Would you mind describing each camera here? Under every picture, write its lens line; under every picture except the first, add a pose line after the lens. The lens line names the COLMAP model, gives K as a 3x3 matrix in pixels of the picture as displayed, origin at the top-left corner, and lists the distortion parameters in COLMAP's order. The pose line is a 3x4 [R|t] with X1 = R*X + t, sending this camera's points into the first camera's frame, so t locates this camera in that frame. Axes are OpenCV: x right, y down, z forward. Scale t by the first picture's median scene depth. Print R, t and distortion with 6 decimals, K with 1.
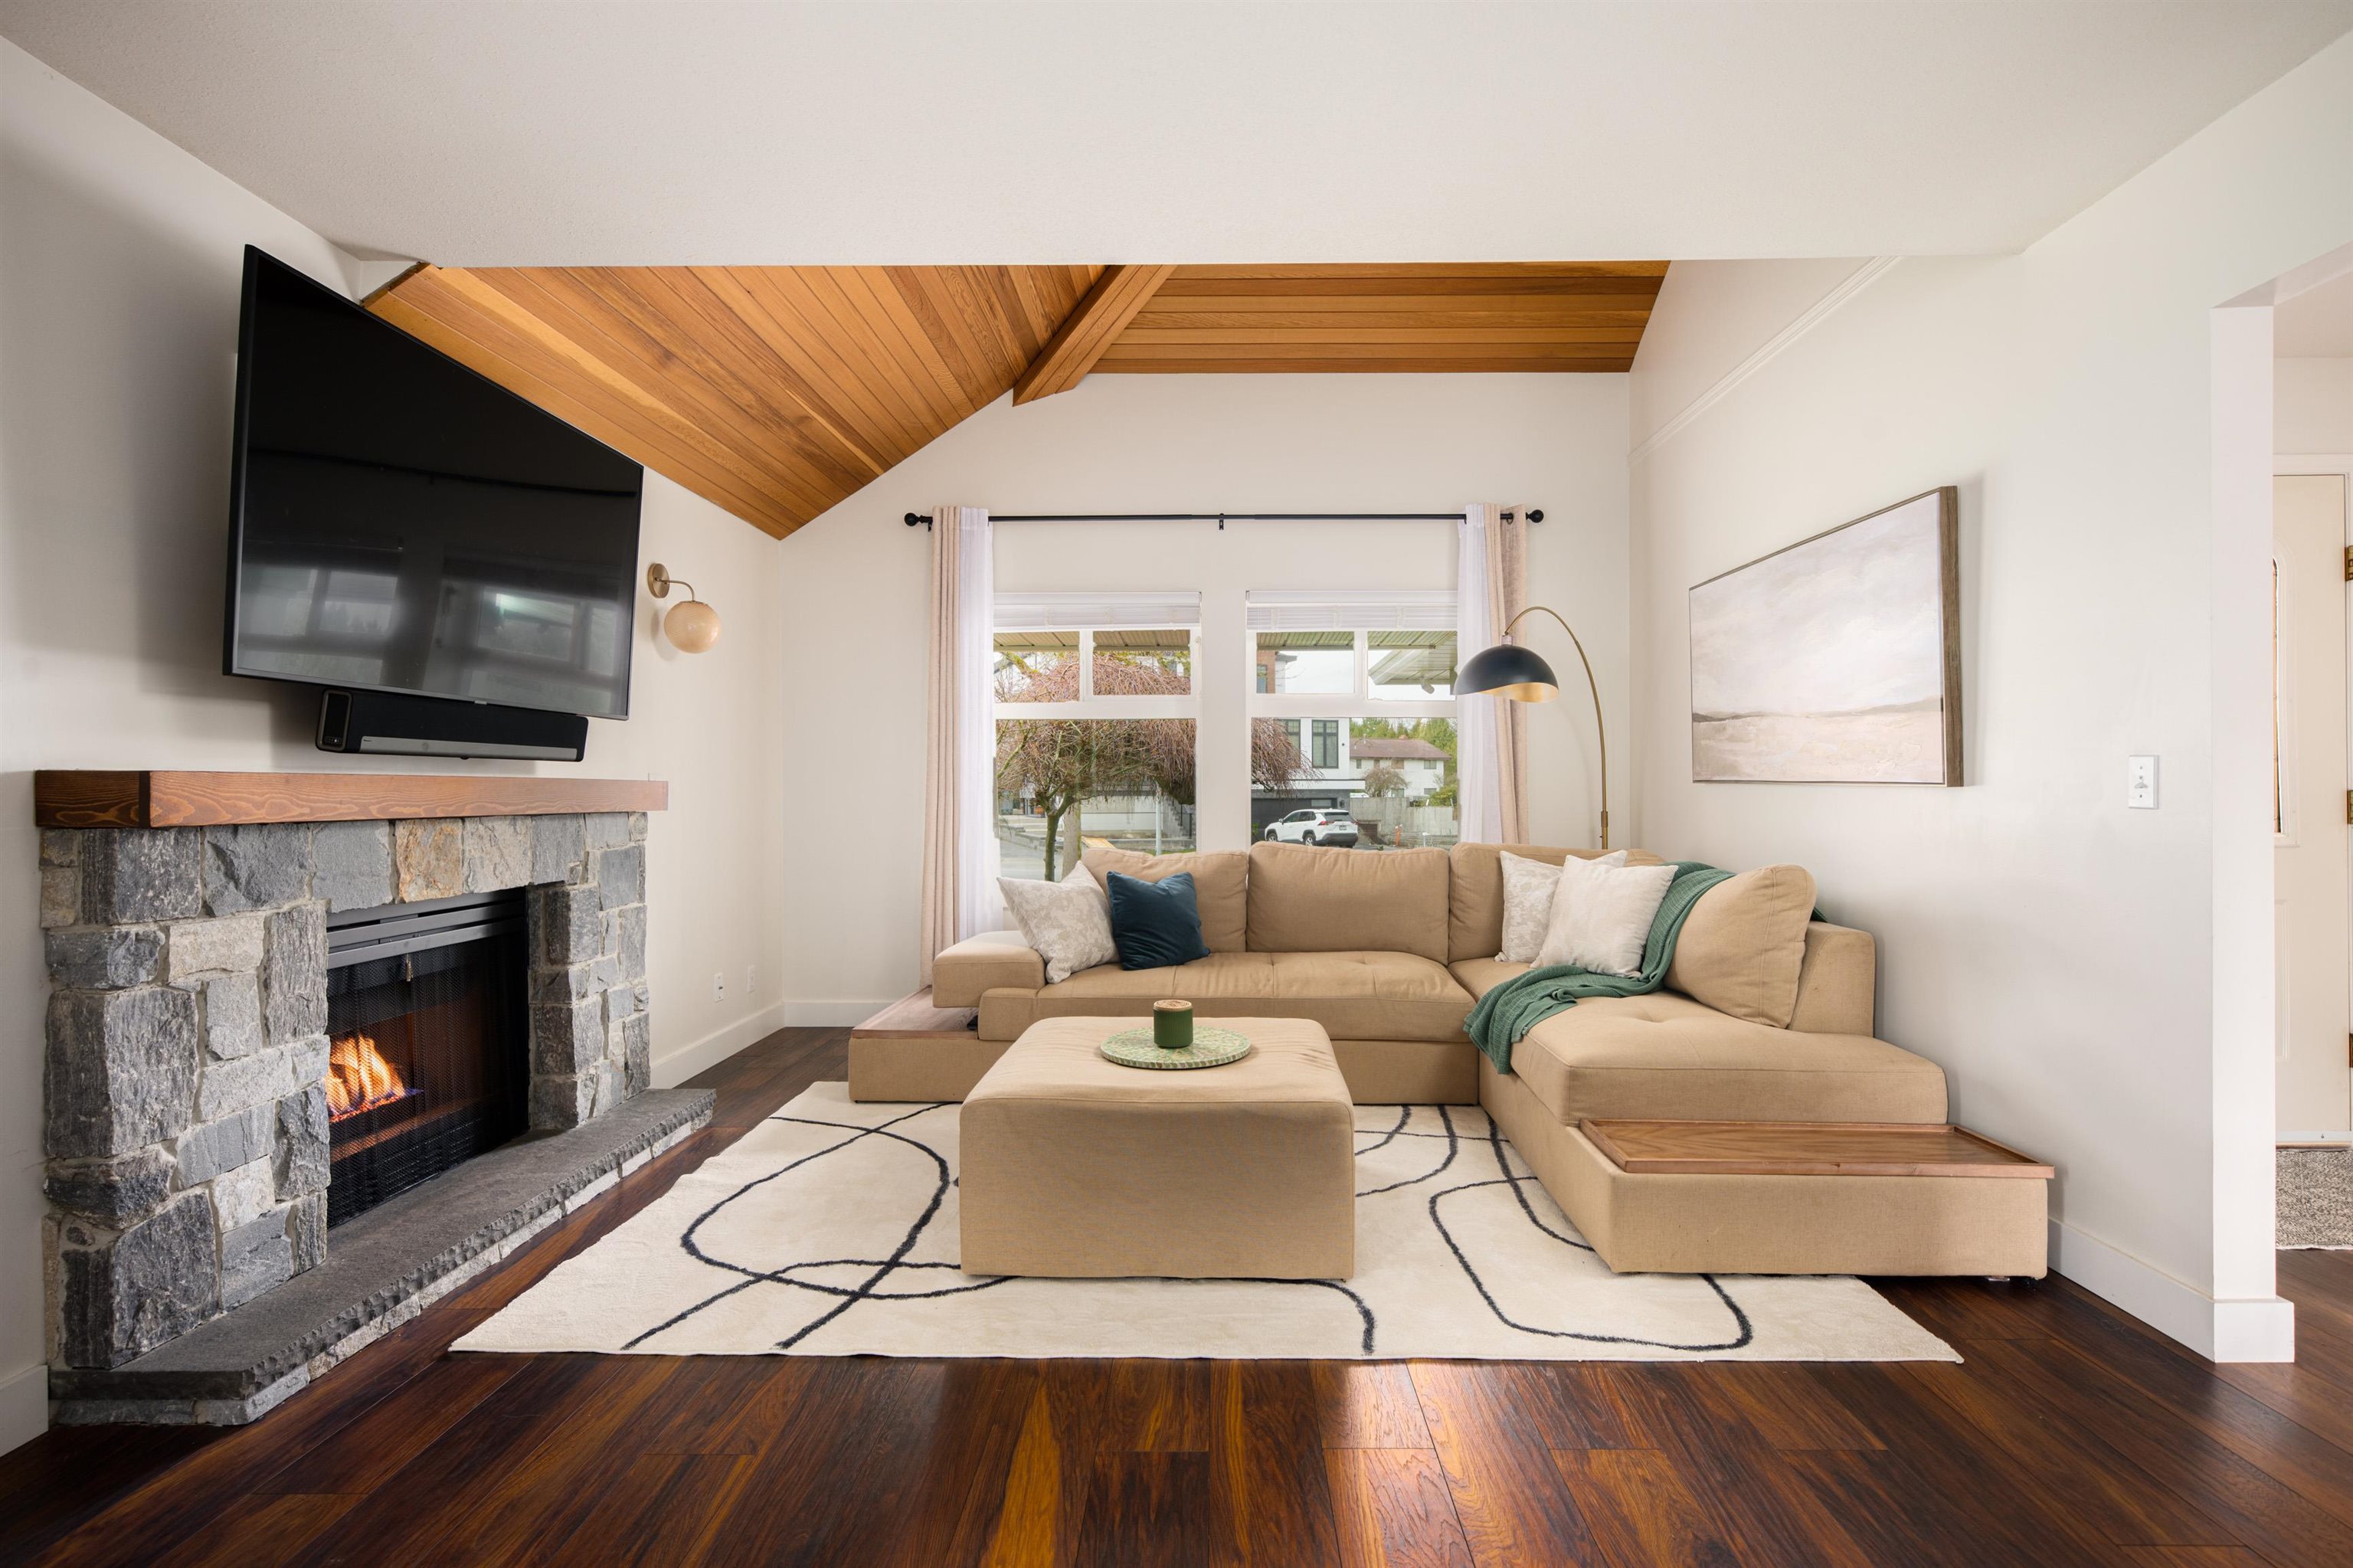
lens RADIAL K [[1079.1, 0, 1201.2], [0, 1079.1, 806.9], [0, 0, 1]] dist [-0.004805, 0.002190]
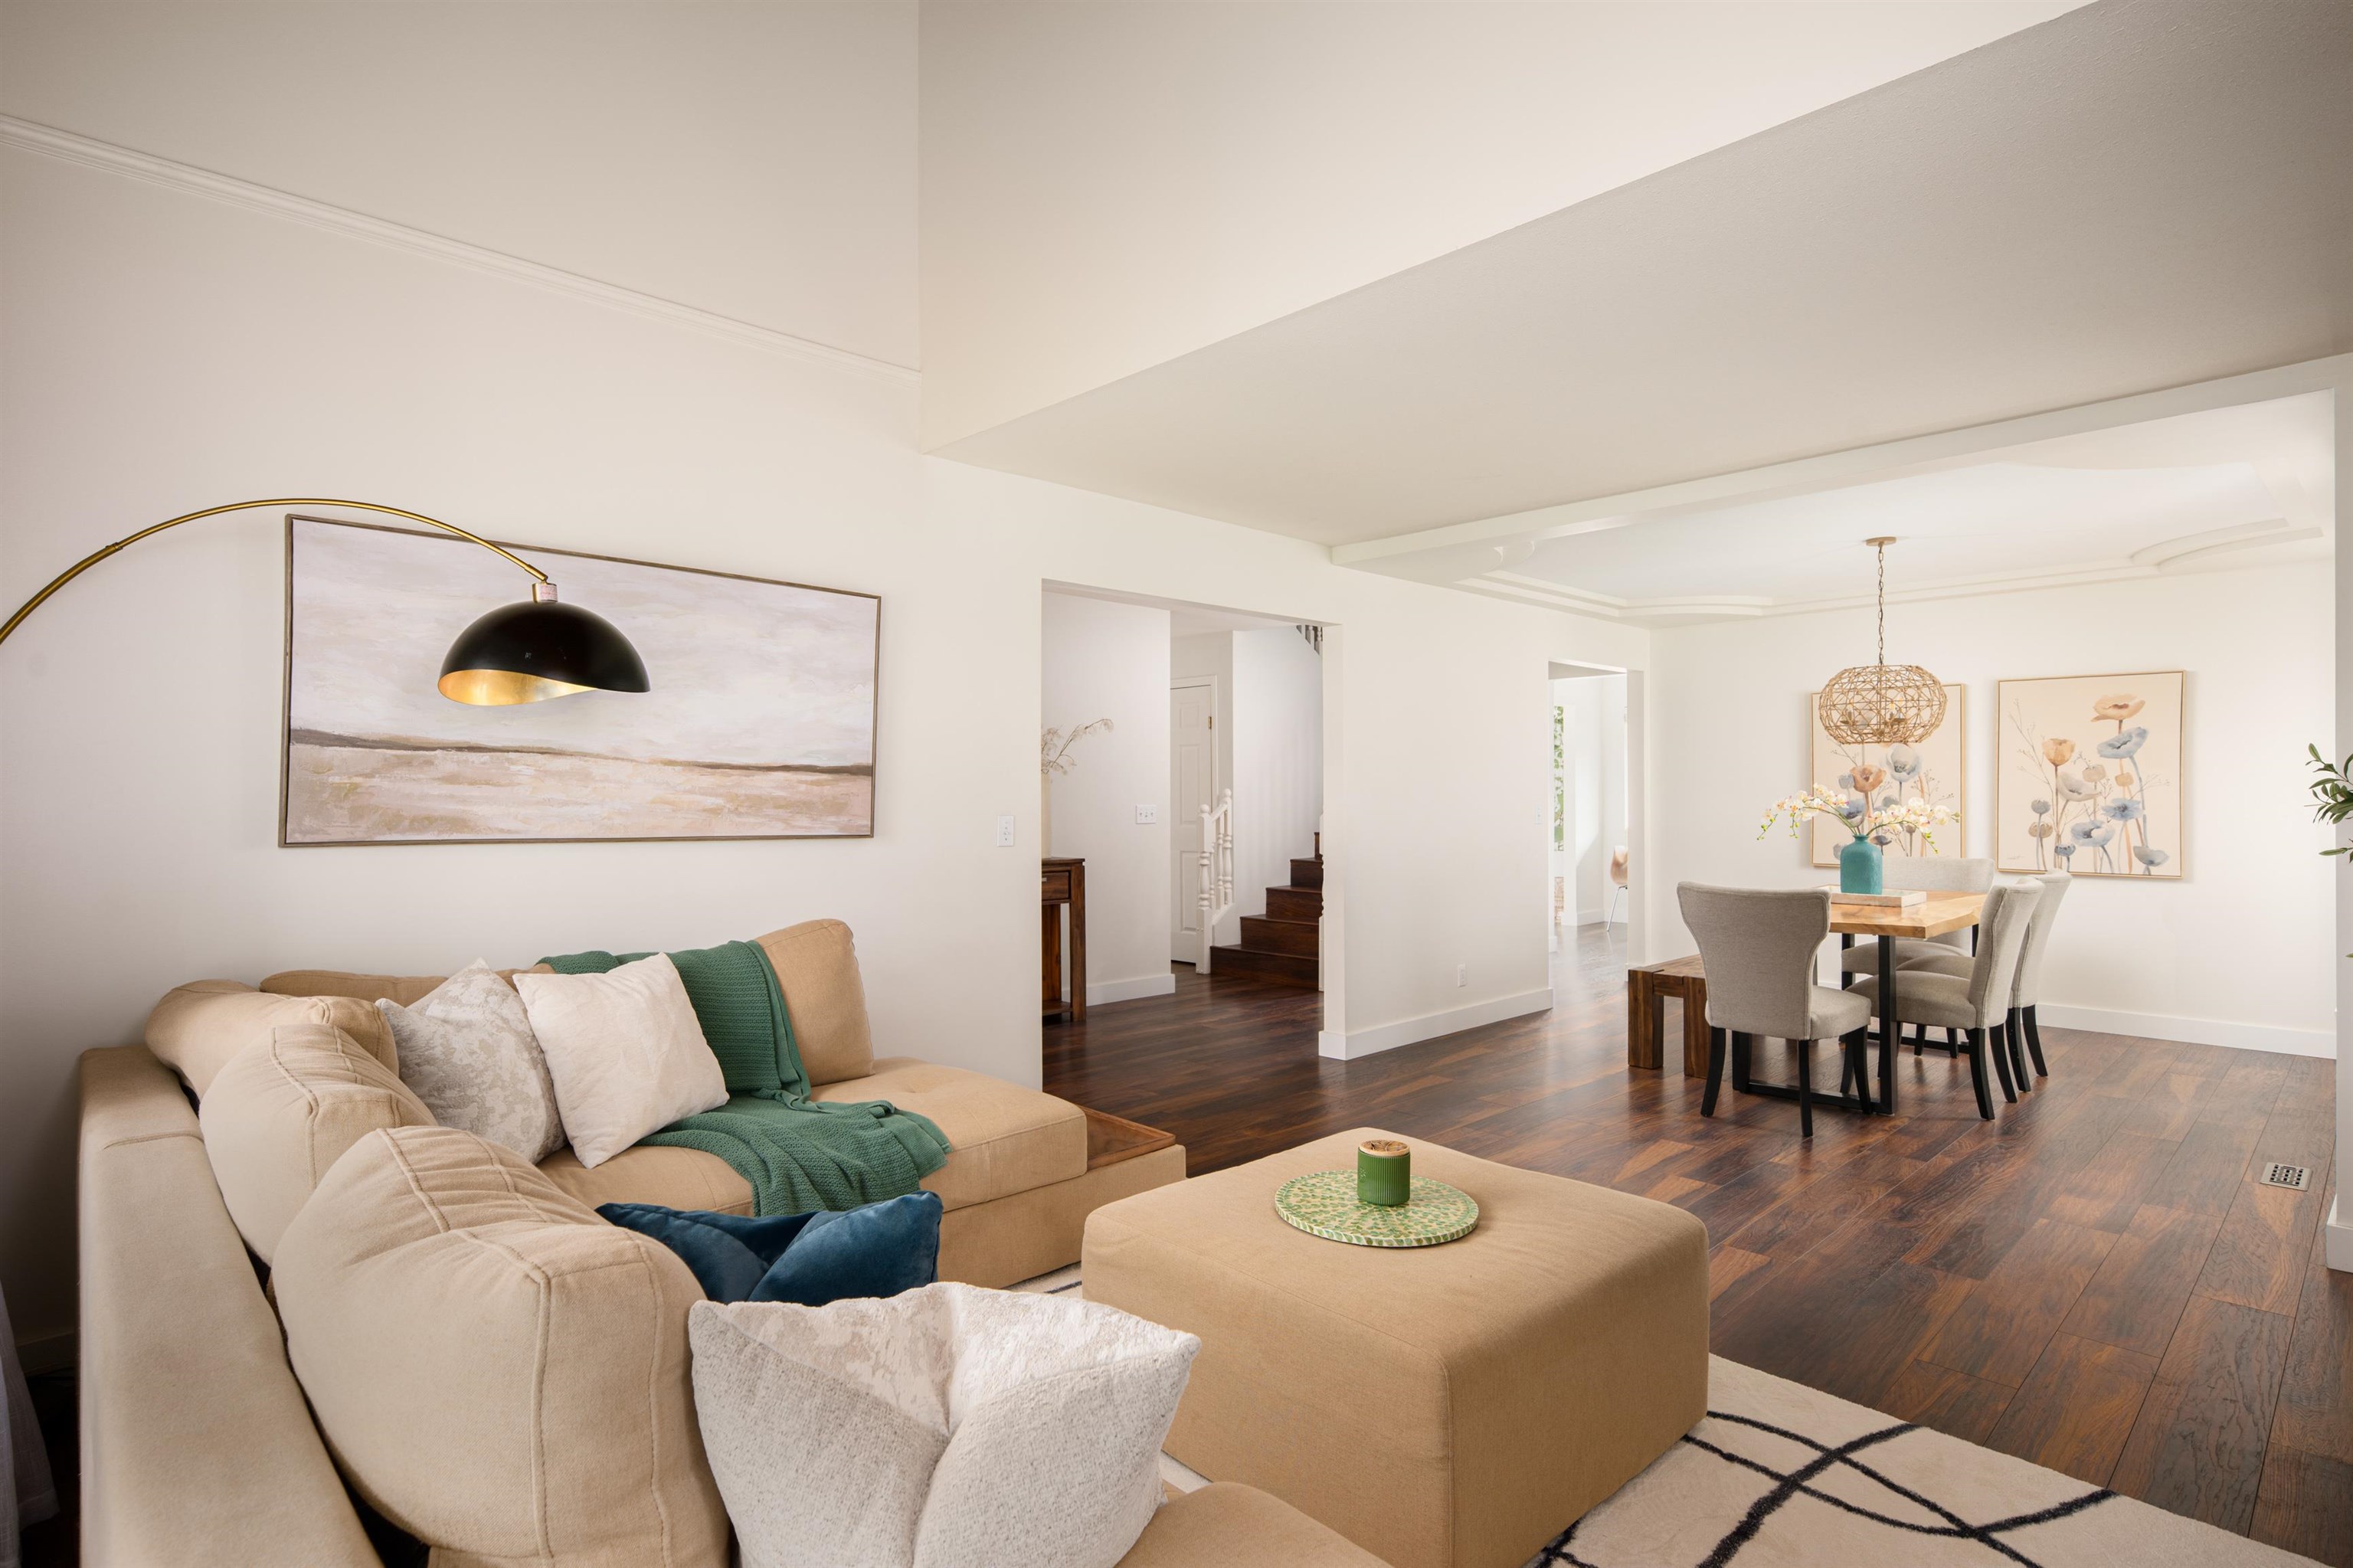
lens RADIAL K [[1189.1, 0, 1183.1], [0, 1189.1, 794.2], [0, 0, 1]] dist [0.001266, 0.000437]
pose [[-0.711507, 0.001086, 0.702678, -0.485386], [0.016493, 0.999749, 0.015155, -0.077762], [-0.702486, 0.022373, -0.711346, 1.599628]]
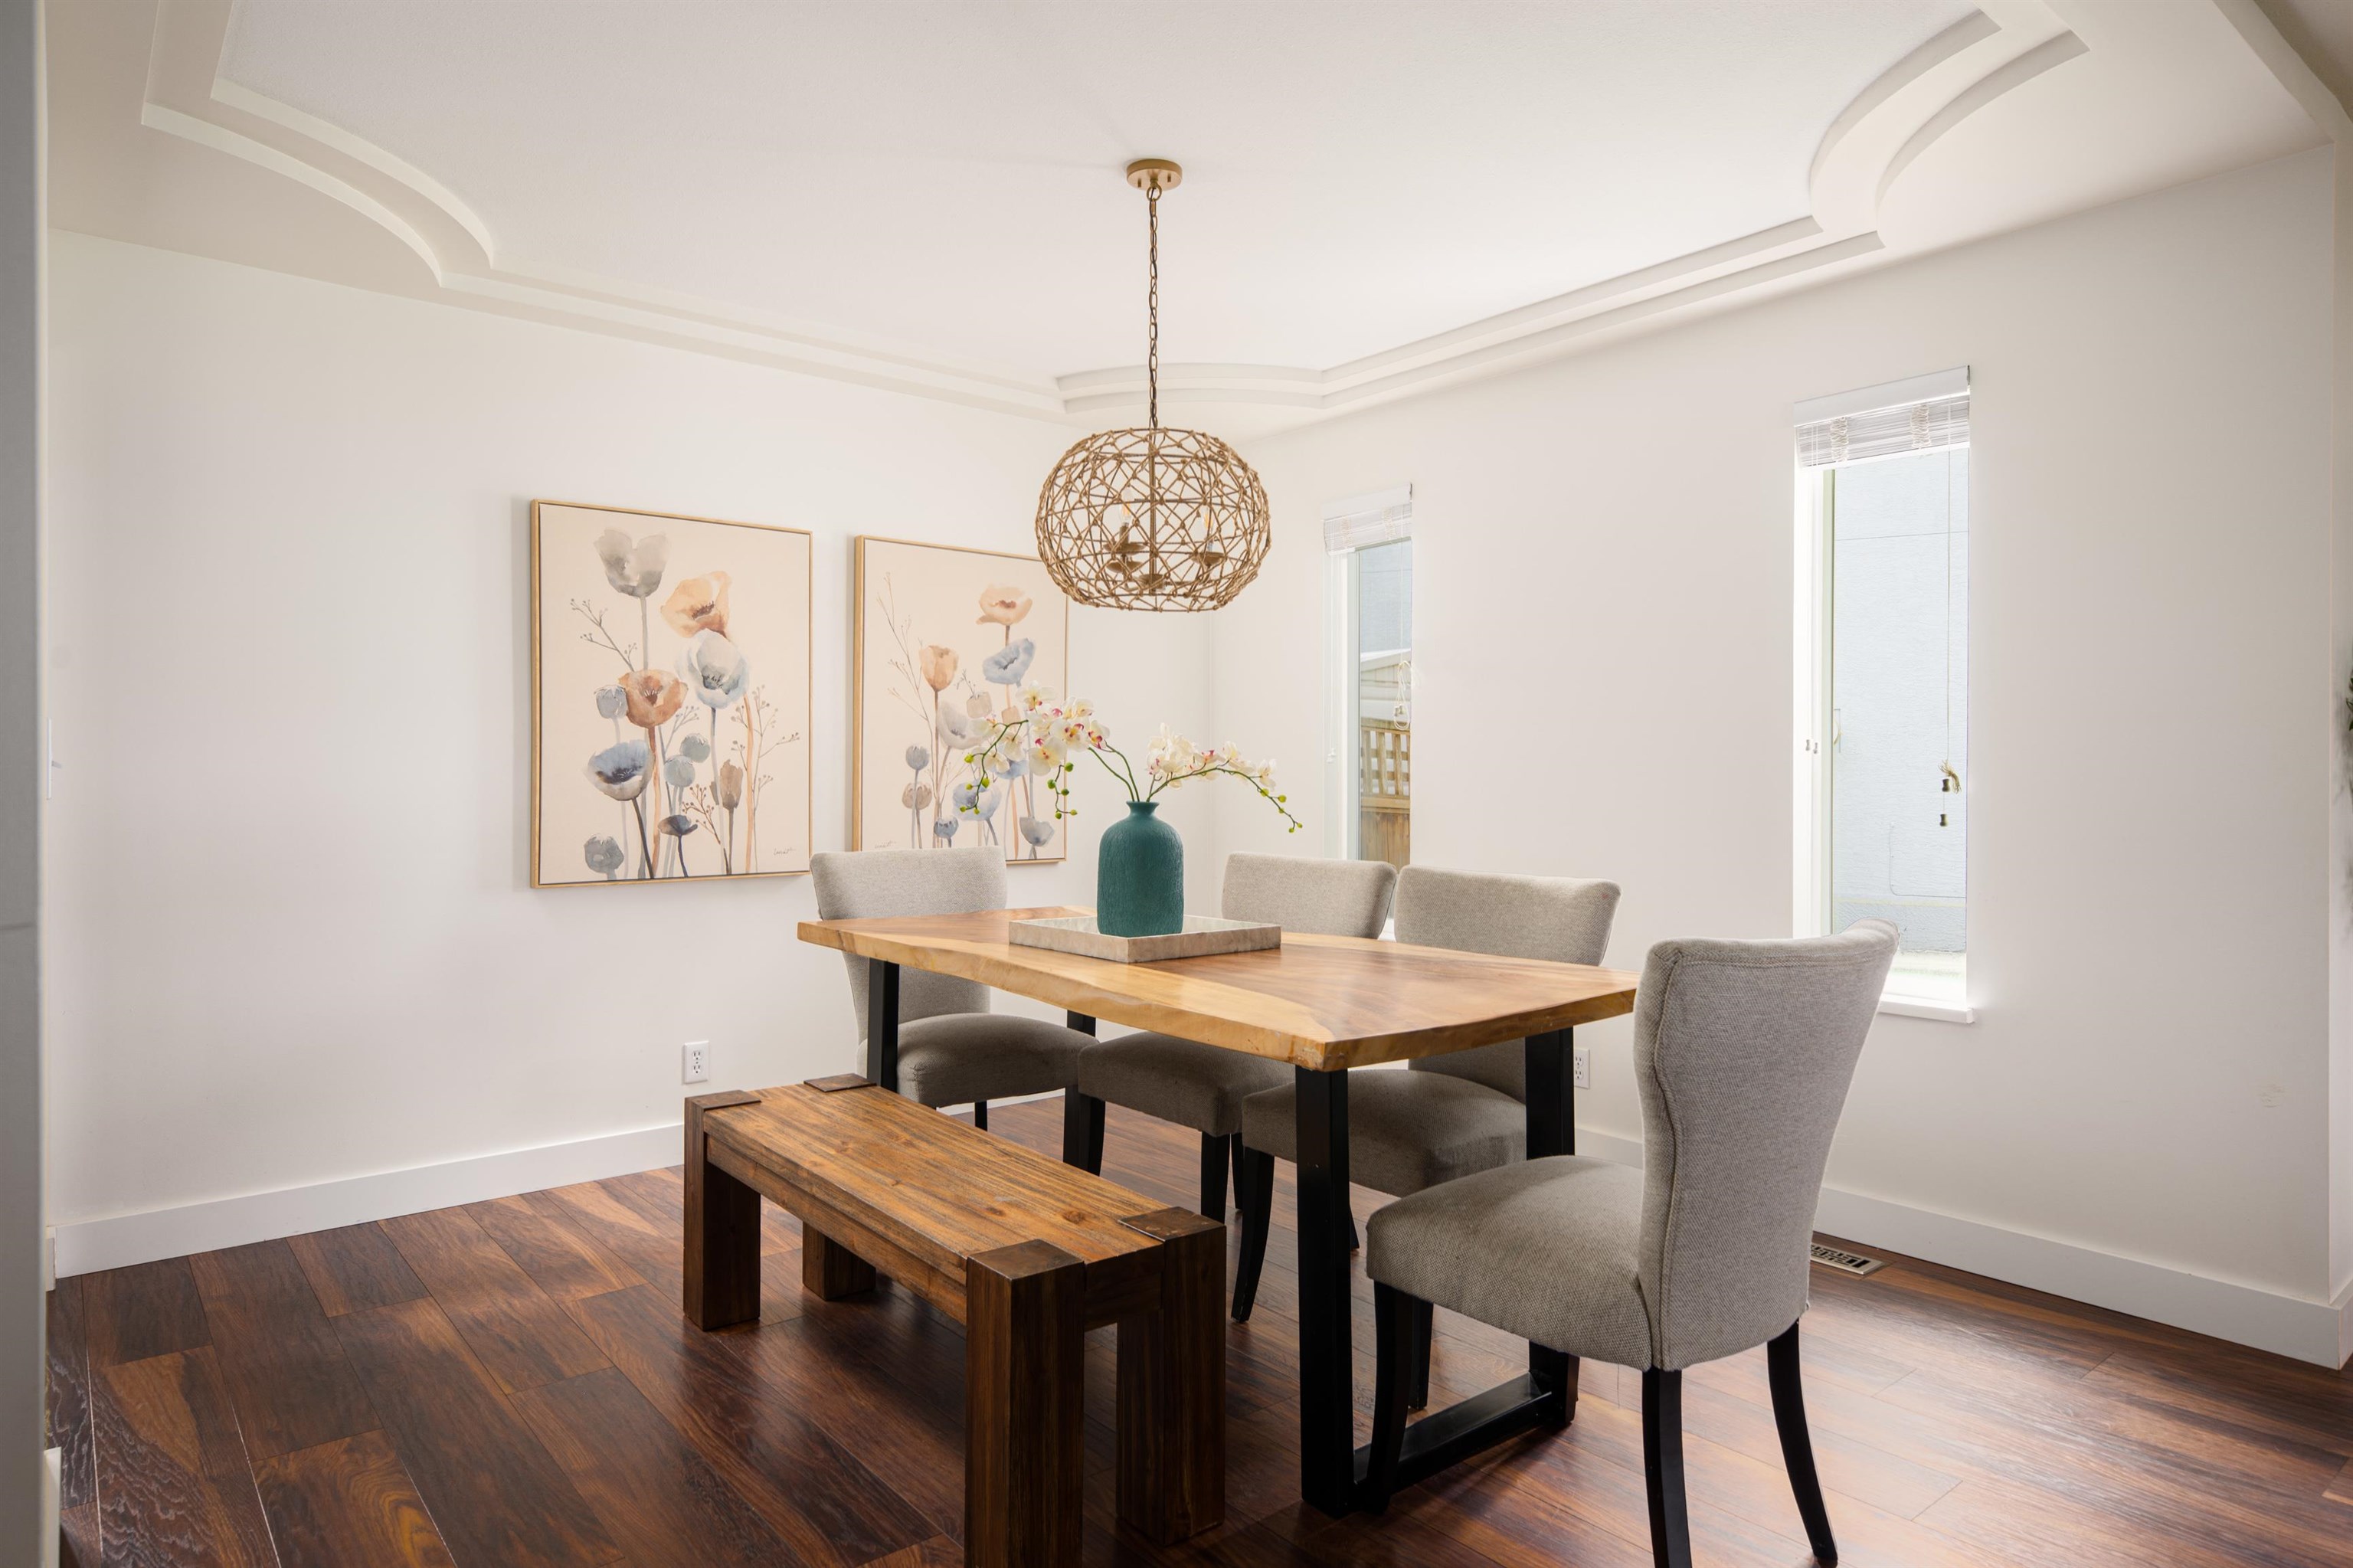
lens RADIAL K [[1383.9, 0, 1190.0], [0, 1383.9, 775.0], [0, 0, 1]] dist [0.007167, 0.002242]
pose [[-0.757357, -0.001349, -0.653000, 0.661020], [-0.013917, 0.999804, 0.014075, -0.004352], [0.652853, 0.019747, -0.757227, 0.330043]]
